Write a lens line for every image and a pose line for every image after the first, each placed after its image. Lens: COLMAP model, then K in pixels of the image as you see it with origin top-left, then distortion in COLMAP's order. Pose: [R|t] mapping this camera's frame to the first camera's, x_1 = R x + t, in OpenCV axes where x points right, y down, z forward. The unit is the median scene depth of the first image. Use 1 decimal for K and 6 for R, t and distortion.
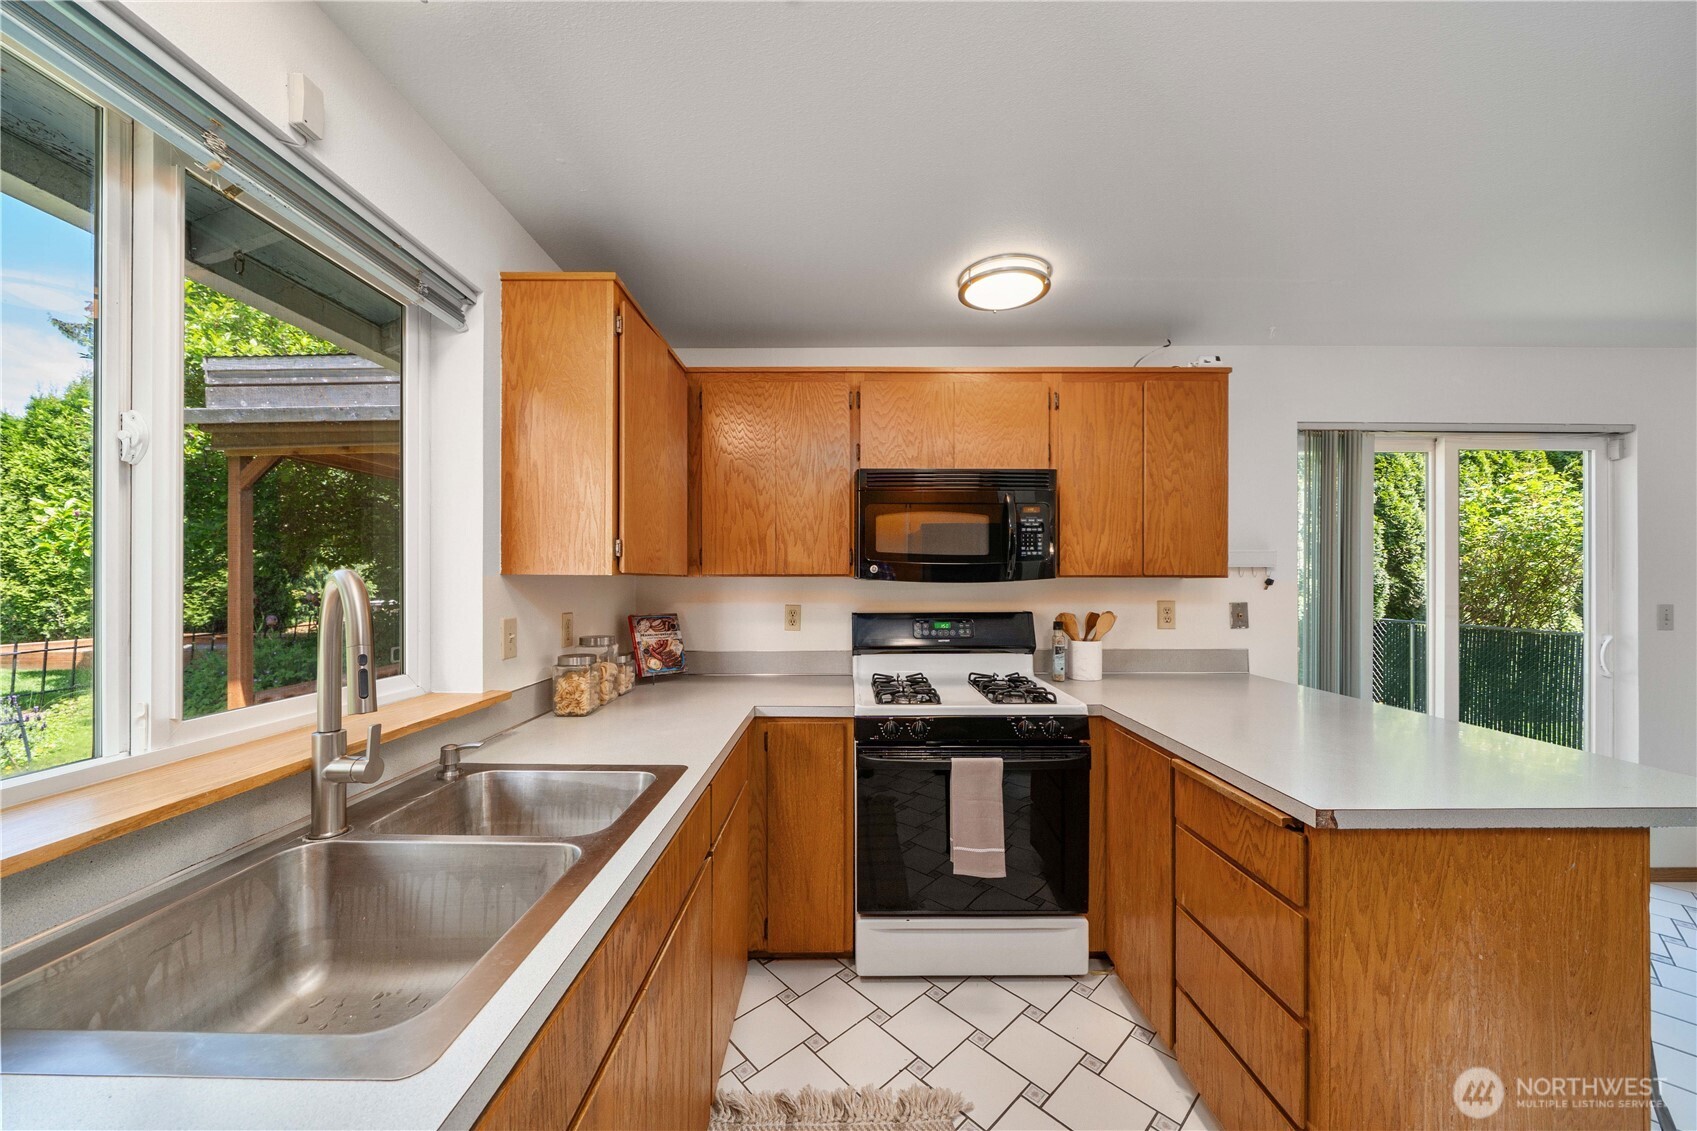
lens RADIAL K [[586.9, 0, 842.8], [0, 586.9, 581.8], [0, 0, 1]] dist [-0.002165, -0.000089]
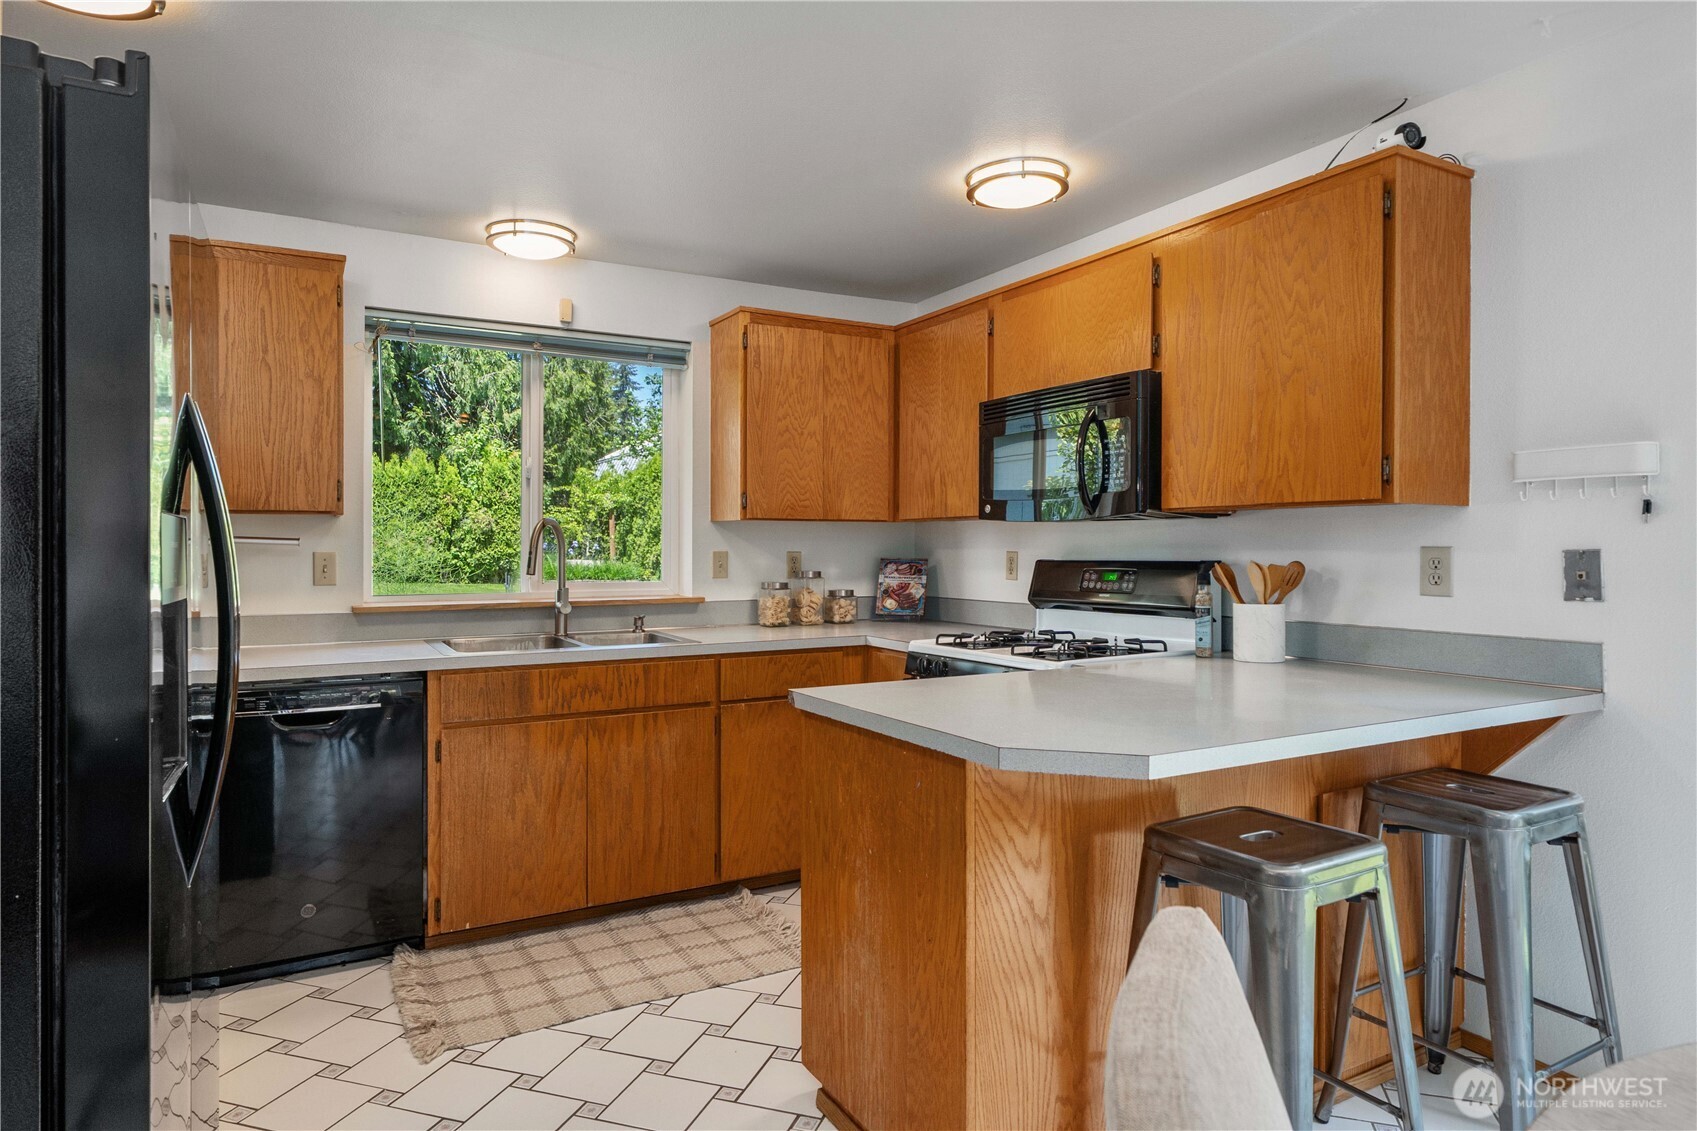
lens RADIAL K [[978.2, 0, 830.8], [0, 978.2, 549.3], [0, 0, 1]] dist [-0.001149, -0.000138]
pose [[0.489443, 0.001556, -0.872034, 1.192022], [-0.002433, 0.999997, 0.000418, 0.039467], [0.872032, 0.001917, 0.489445, 0.025910]]
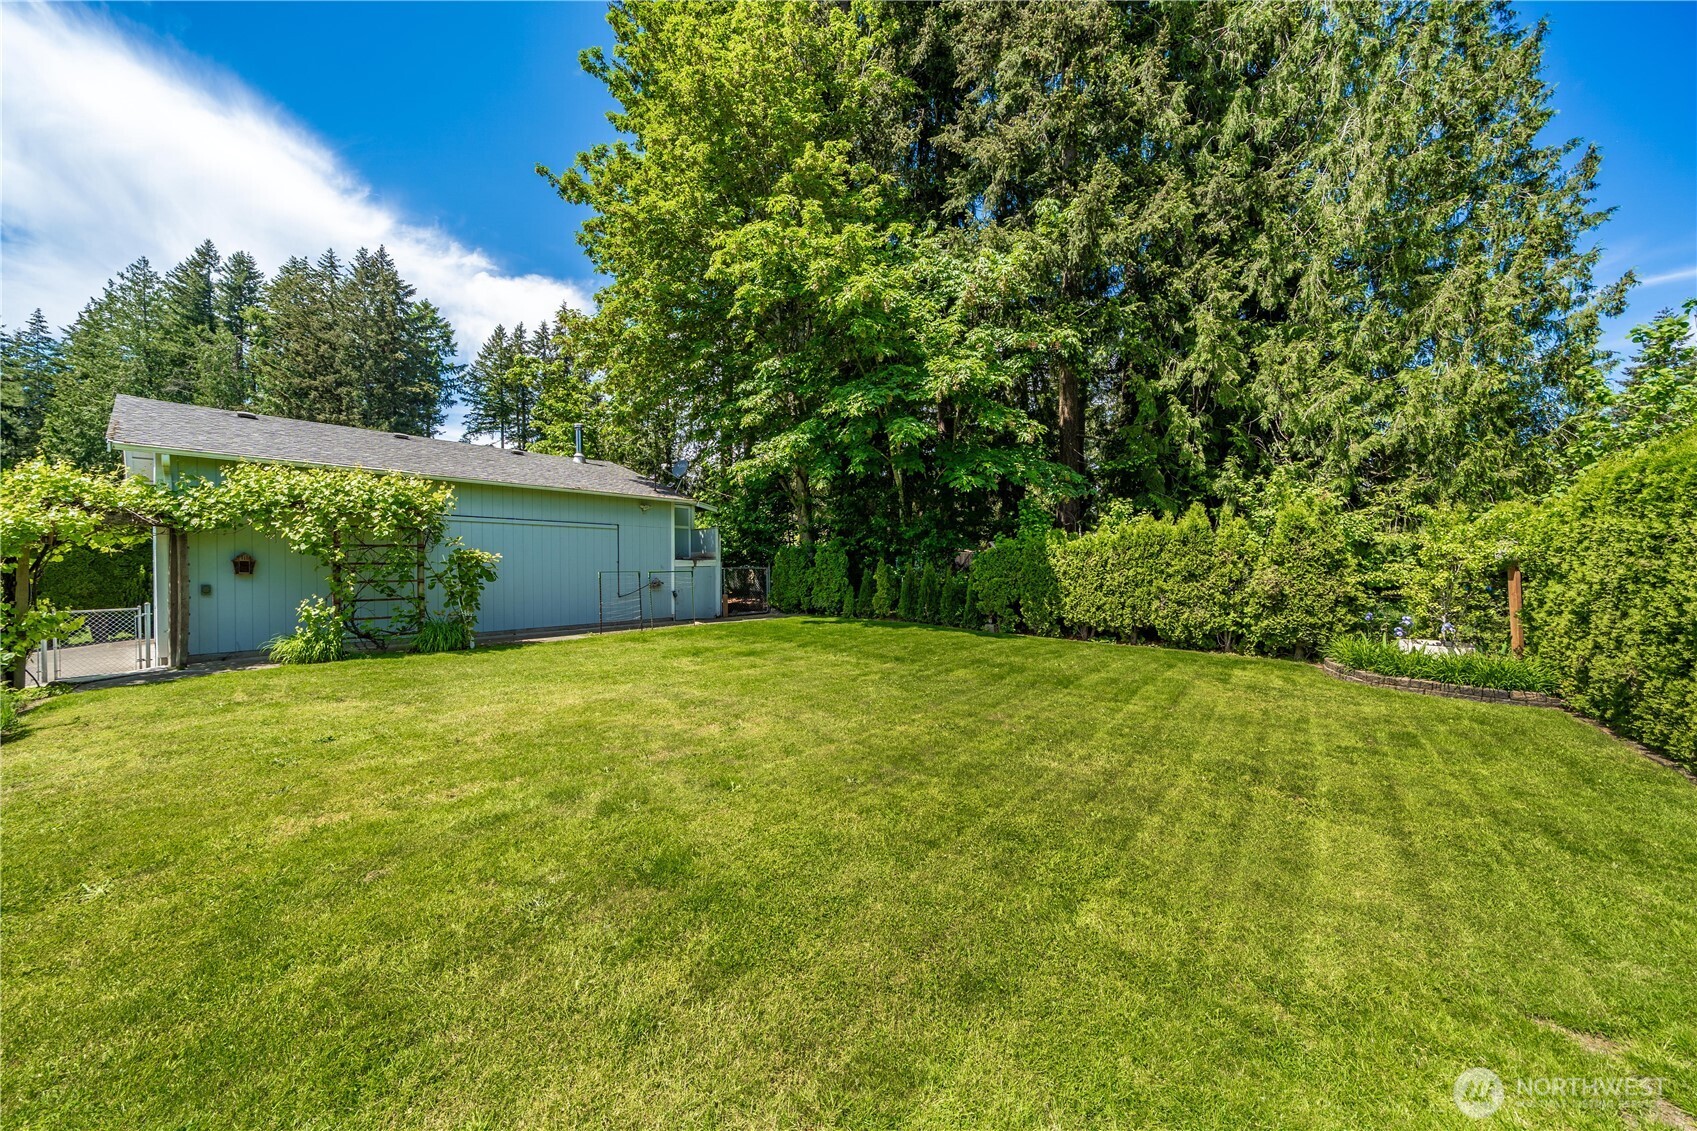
lens RADIAL K [[581.0, 0, 850.0], [0, 581.0, 563.2], [0, 0, 1]] dist [-0.000084, 0.000009]
pose [[-0.672531, -0.004814, -0.740053, -2.765738], [-0.001570, 0.999986, -0.005078, -0.314668], [0.740067, -0.002253, -0.672529, 2.181971]]
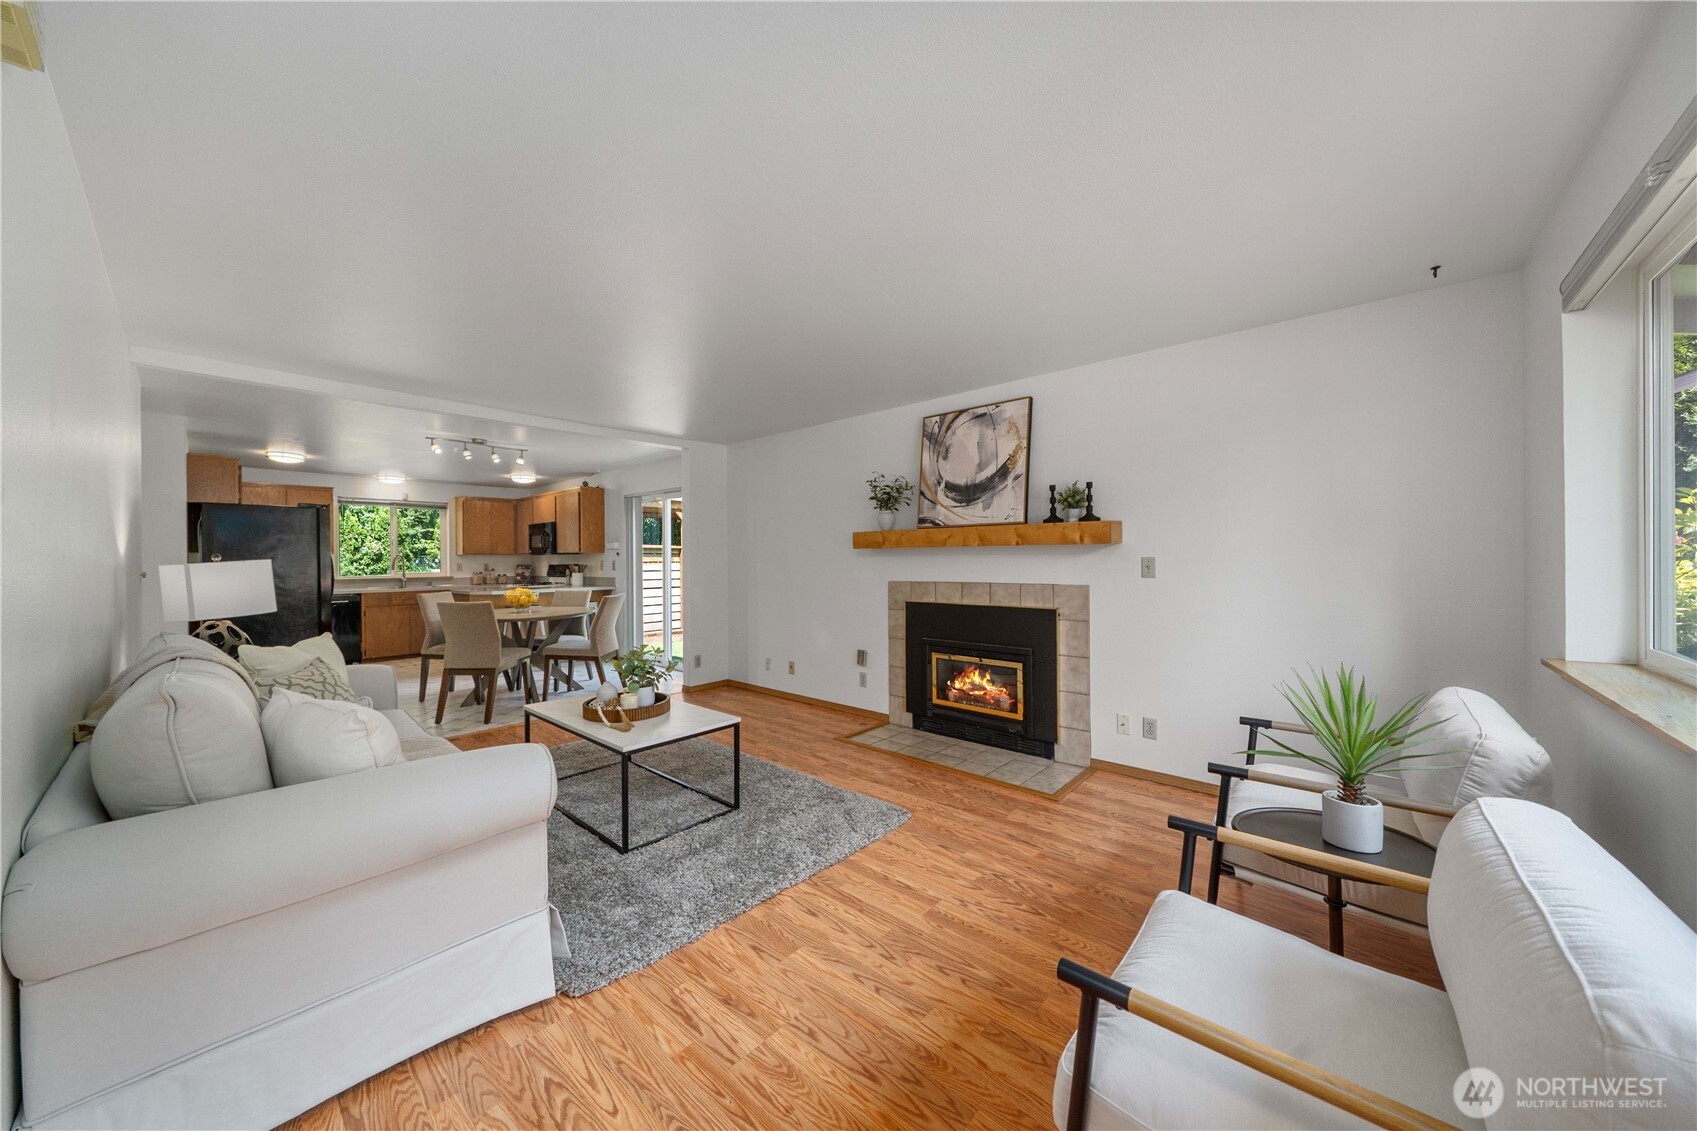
lens RADIAL K [[585.5, 0, 848.5], [0, 585.5, 565.5], [0, 0, 1]] dist [-0.007260, -0.000020]
pose [[0.753045, 0.000677, -0.657968, 3.704882], [0.005861, 0.999953, 0.007736, 0.044515], [0.657943, -0.009682, 0.753006, -0.416914]]
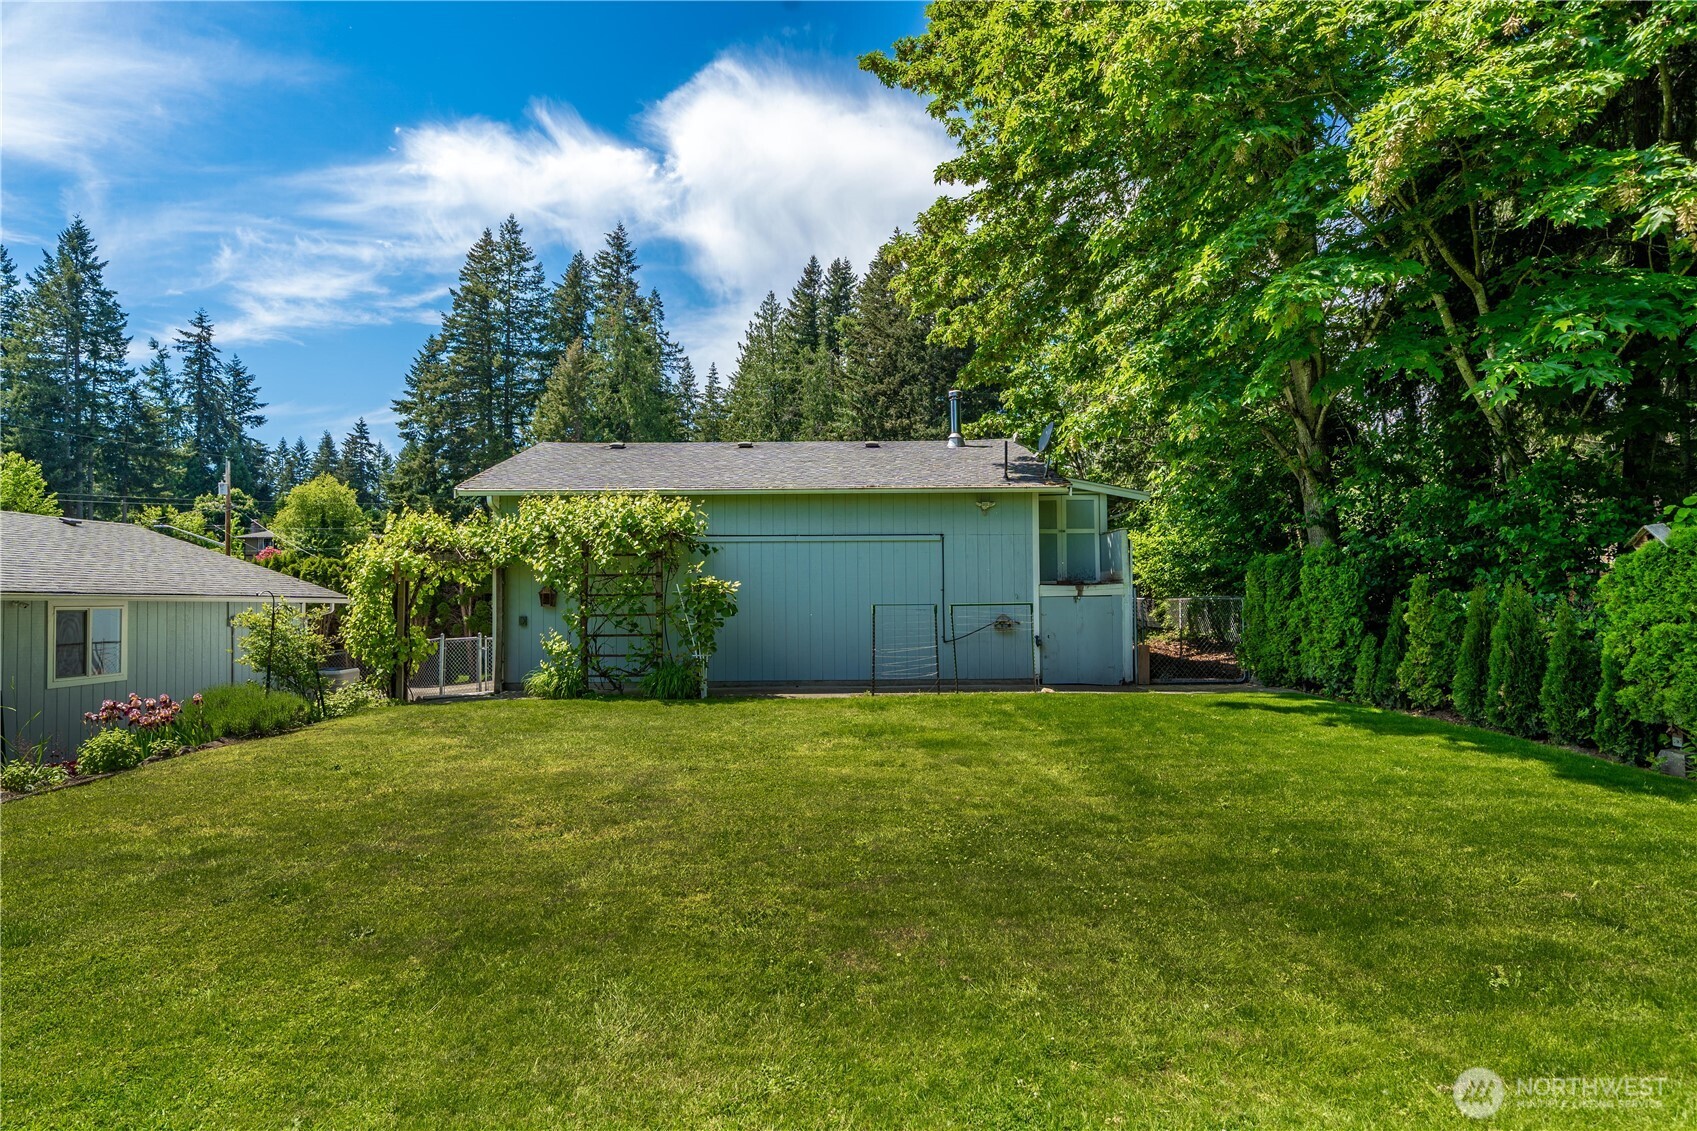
lens RADIAL K [[923.7, 0, 846.8], [0, 923.7, 583.7], [0, 0, 1]] dist [0.001132, 0.000259]
pose [[-0.999830, 0.004185, 0.017979, -5.084335], [0.003925, 0.999887, -0.014490, -0.308603], [-0.018037, -0.014417, -0.999733, 2.778321]]
